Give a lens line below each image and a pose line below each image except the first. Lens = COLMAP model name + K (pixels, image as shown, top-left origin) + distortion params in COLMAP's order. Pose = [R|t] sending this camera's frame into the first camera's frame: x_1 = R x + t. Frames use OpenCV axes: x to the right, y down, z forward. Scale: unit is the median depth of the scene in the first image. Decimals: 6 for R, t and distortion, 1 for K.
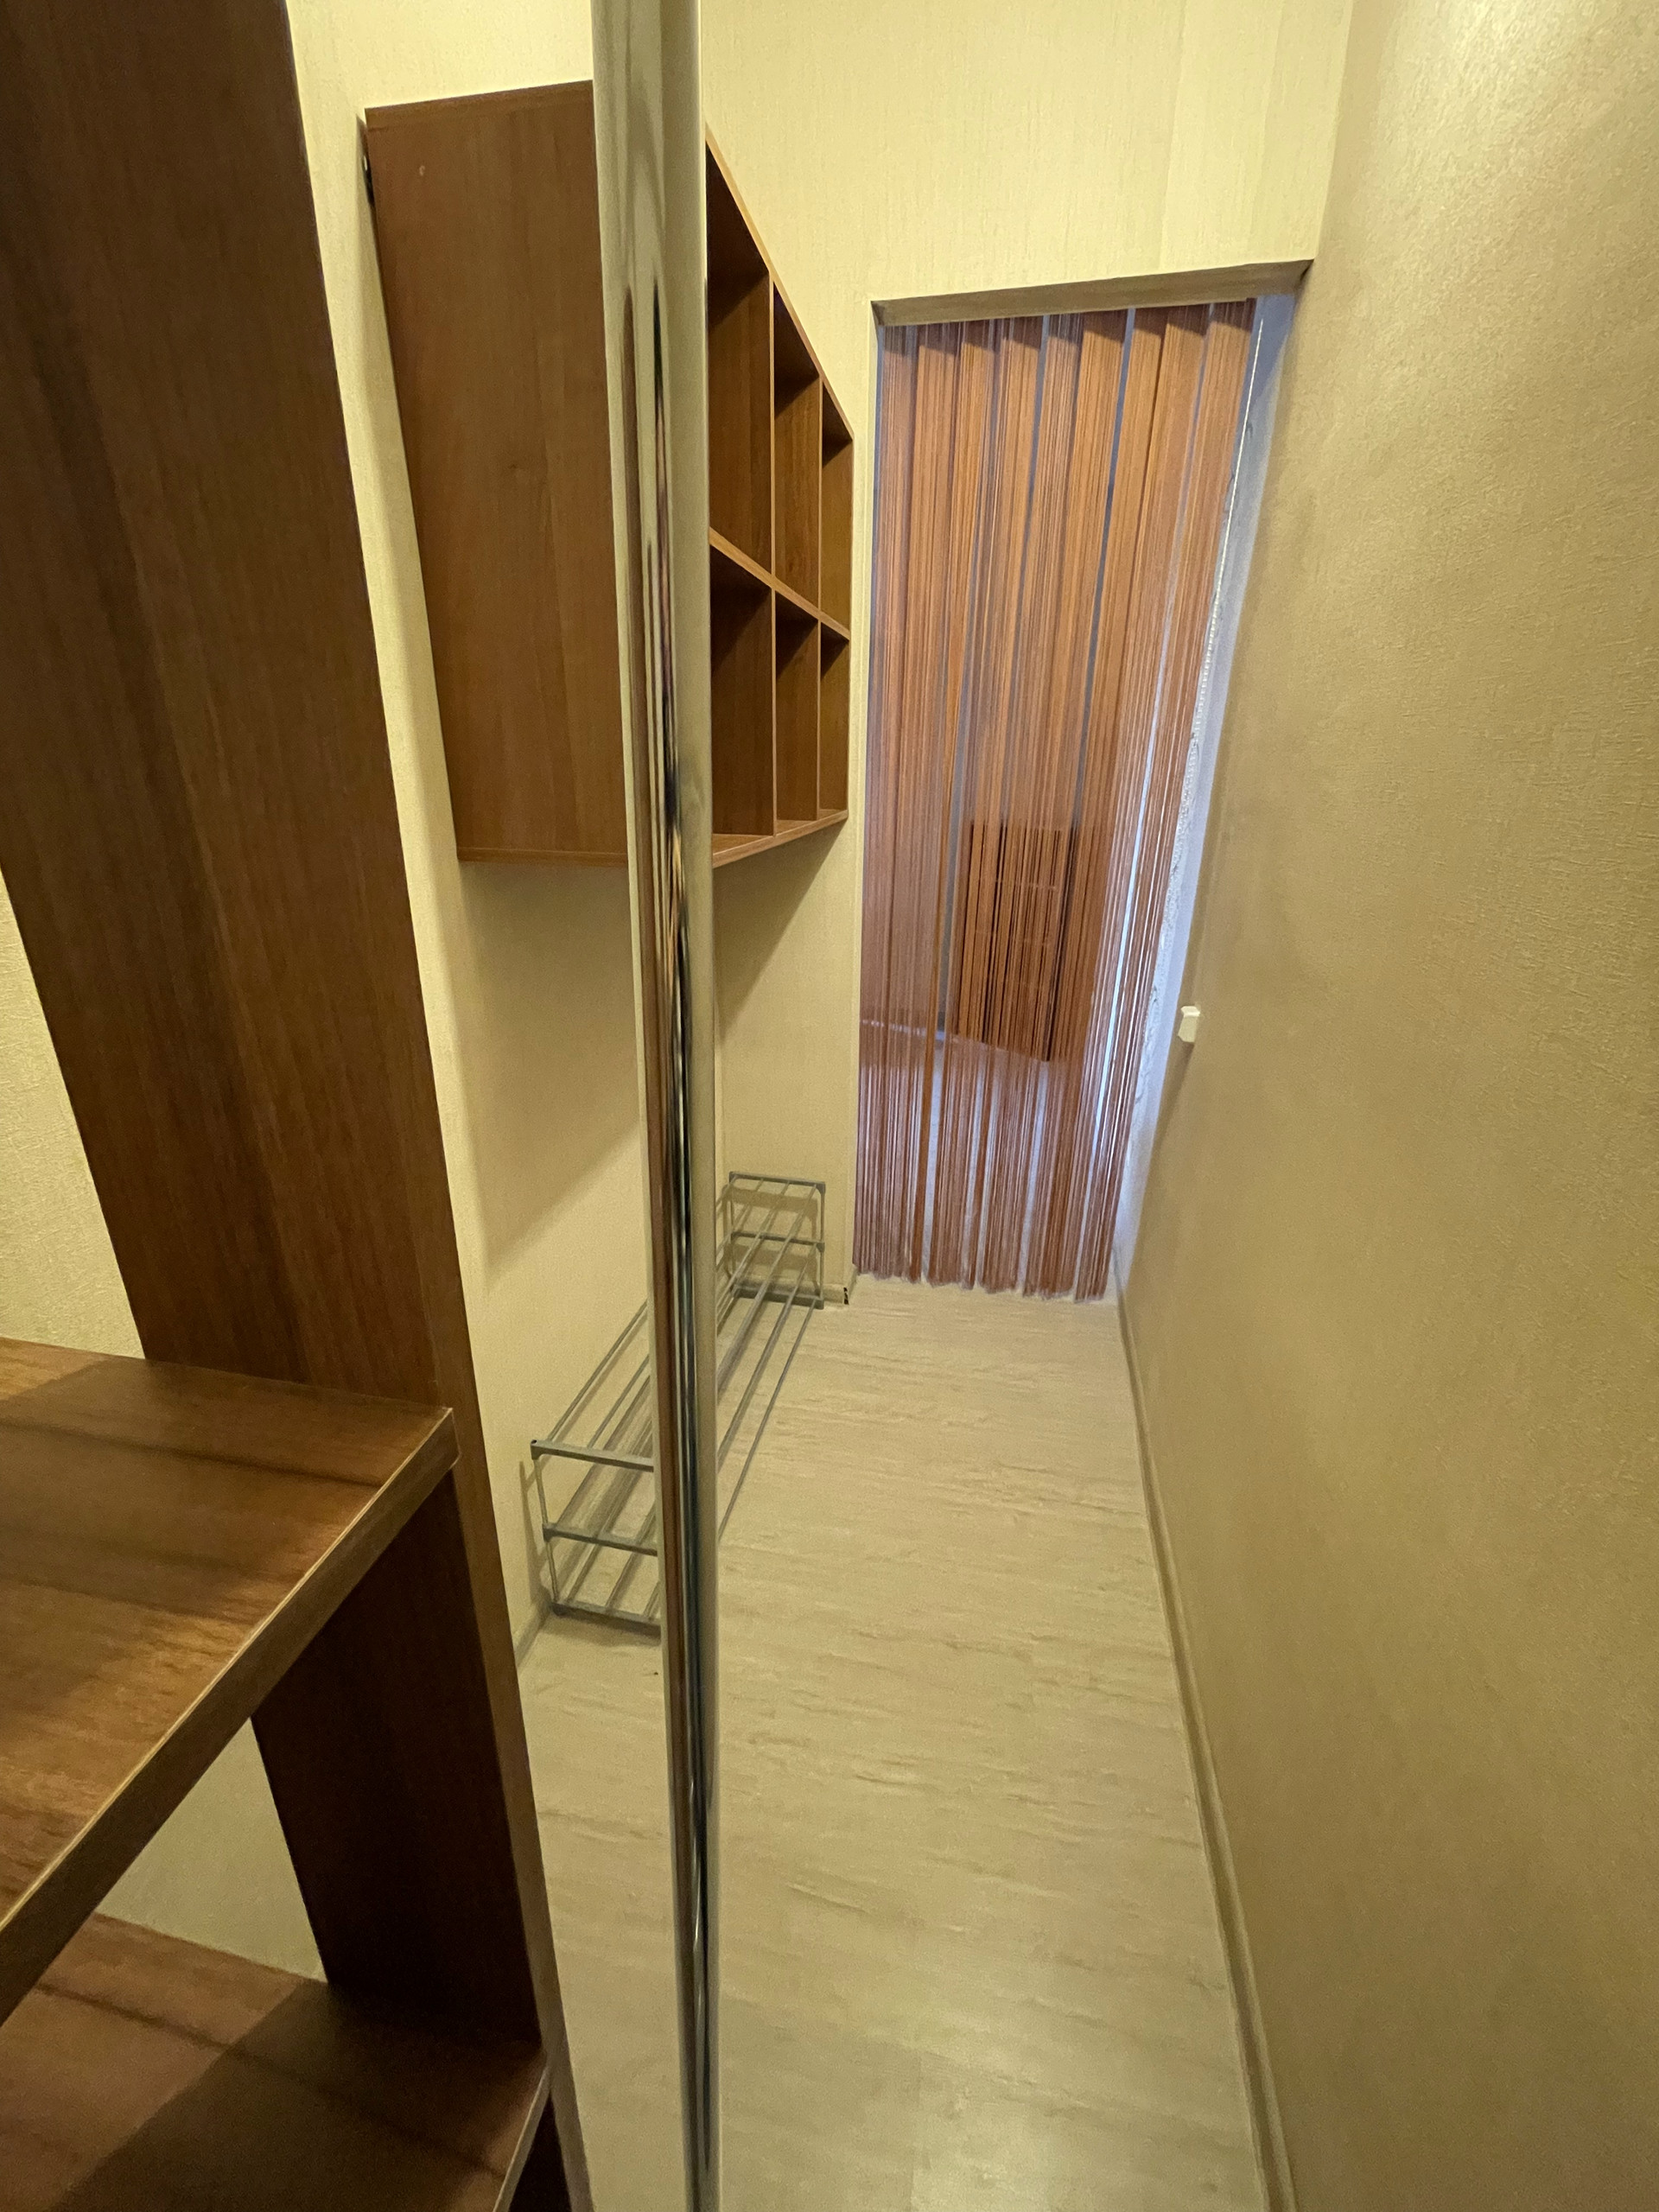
lens RADIAL K [[894.2, 0, 828.4], [0, 894.2, 1099.2], [0, 0, 1]] dist [-0.003140, 0.000253]
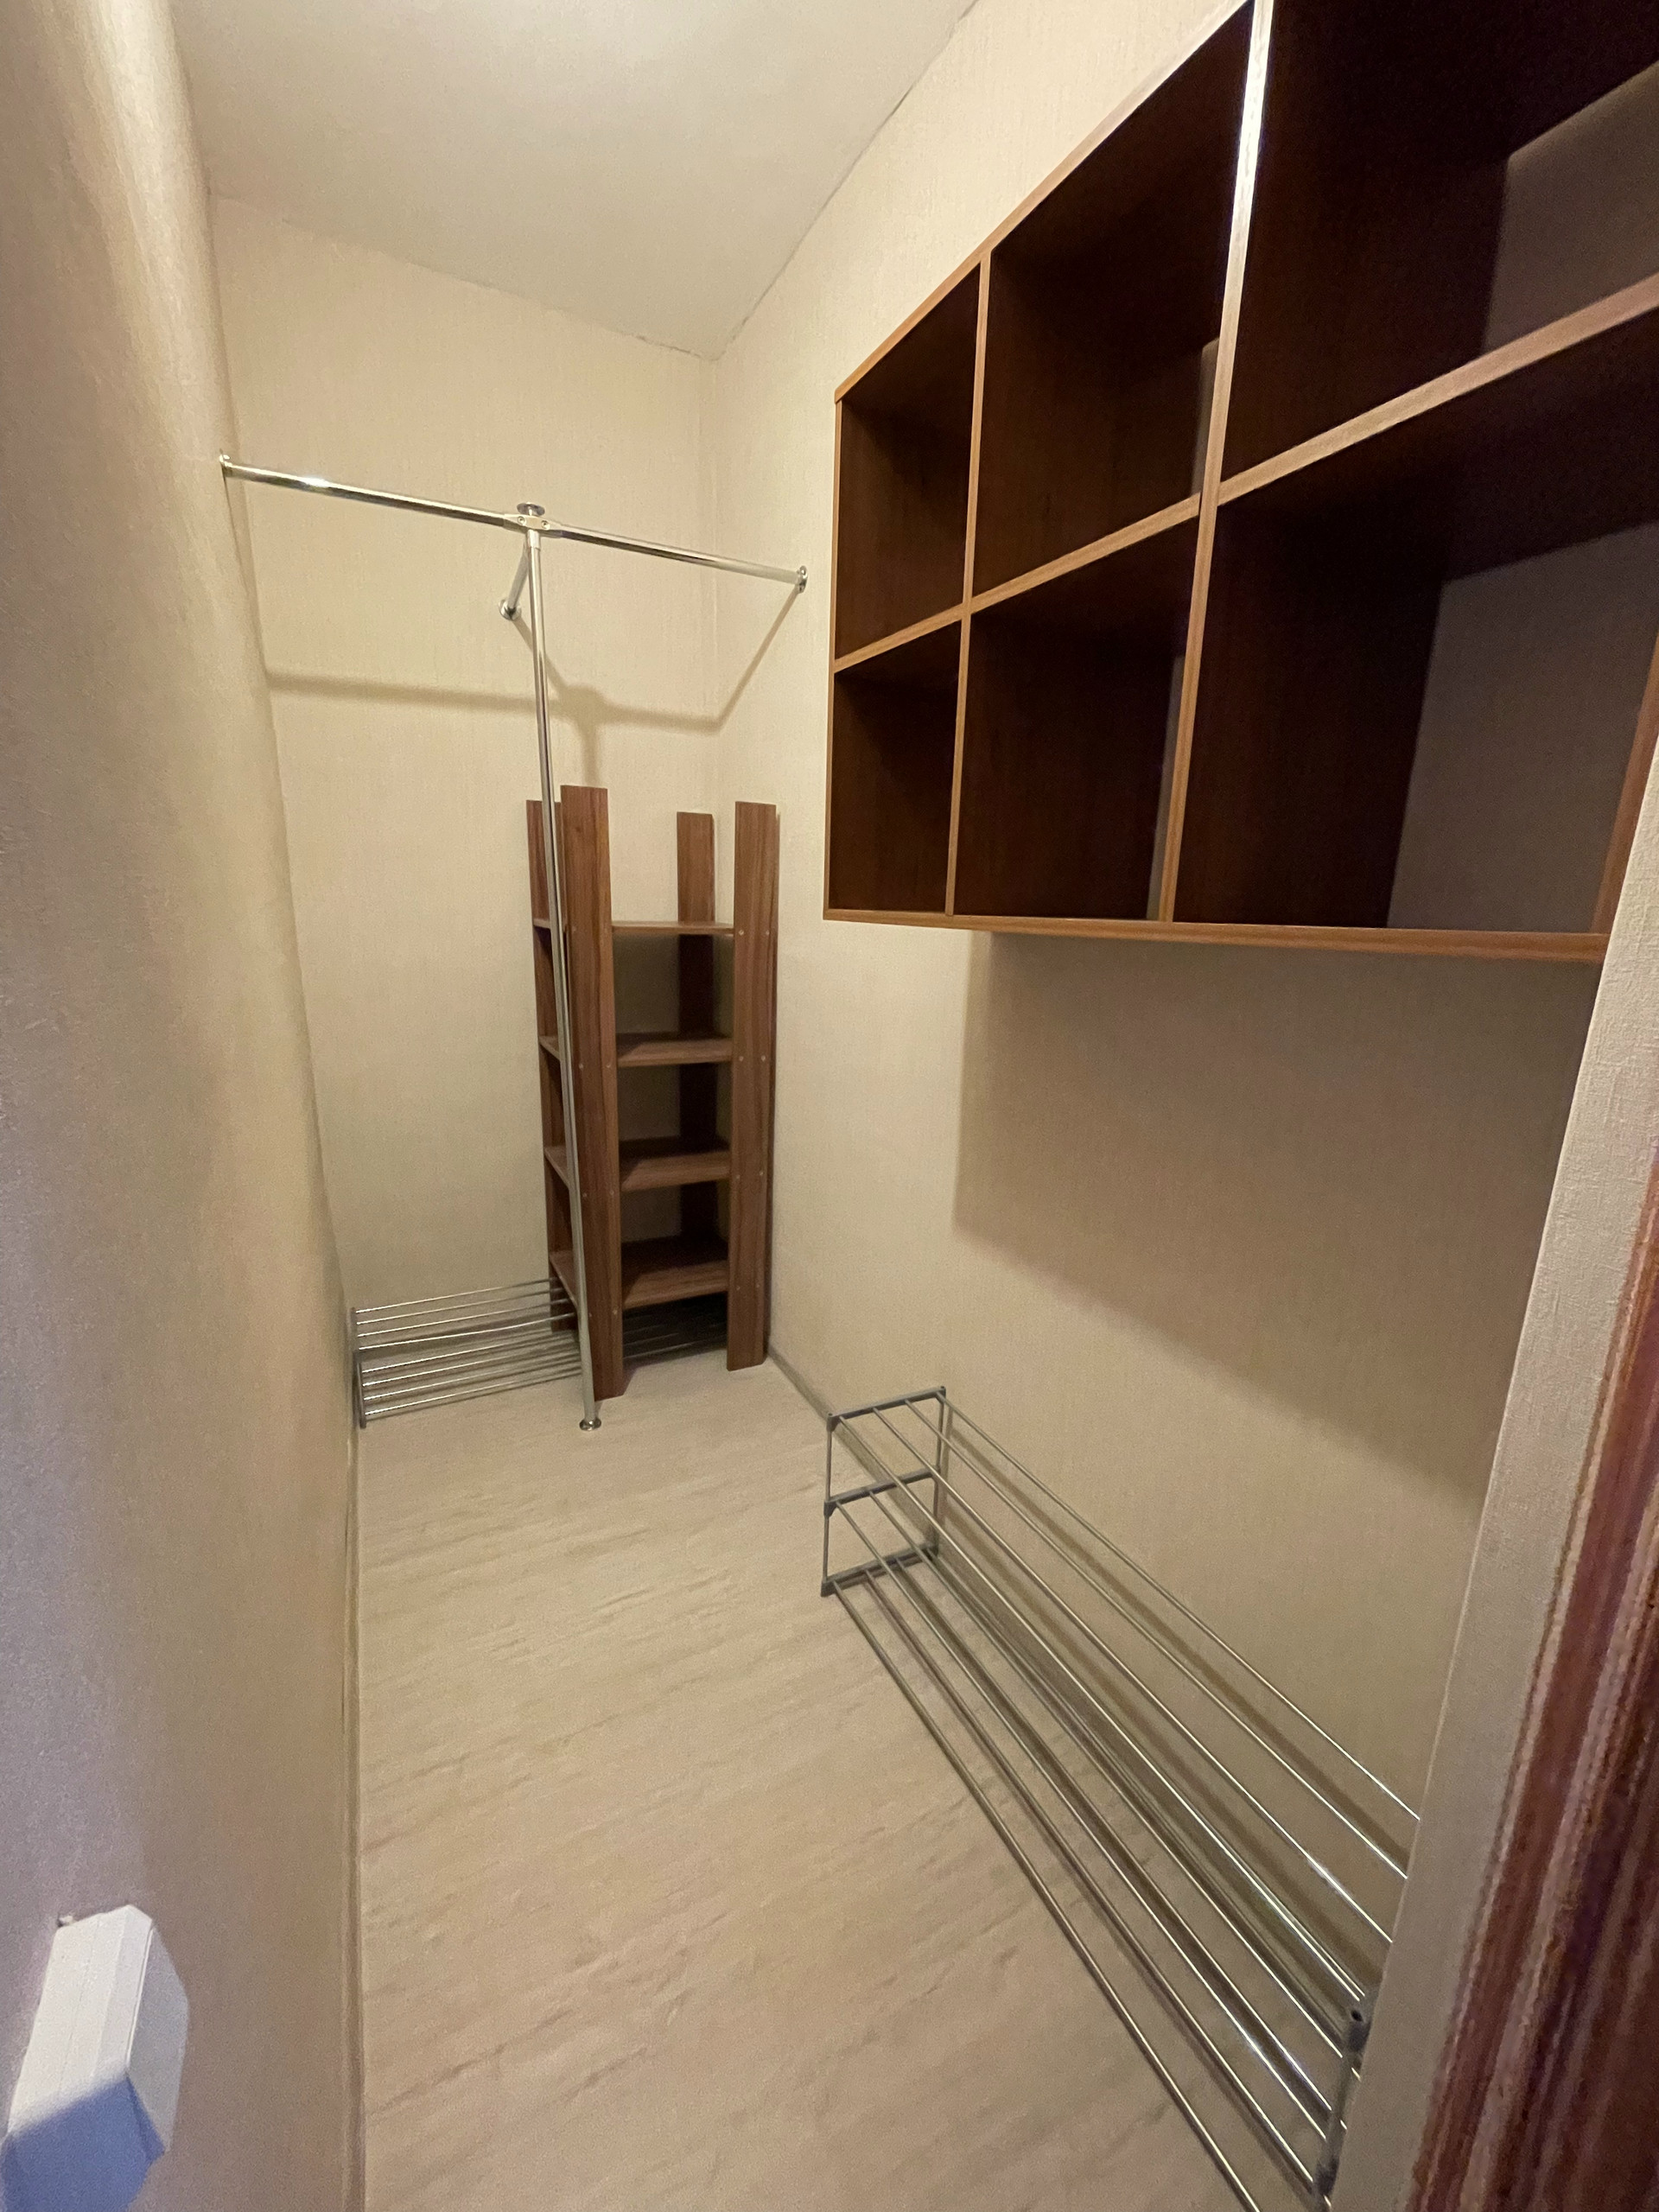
lens RADIAL K [[894.2, 0, 826.3], [0, 894.2, 1107.3], [0, 0, 1]] dist [-0.003140, 0.000253]
pose [[-0.780856, 0.105870, -0.615675, 0.527256], [-0.254057, 0.846541, 0.467787, -0.497970], [0.570718, 0.521690, -0.634129, 1.527898]]
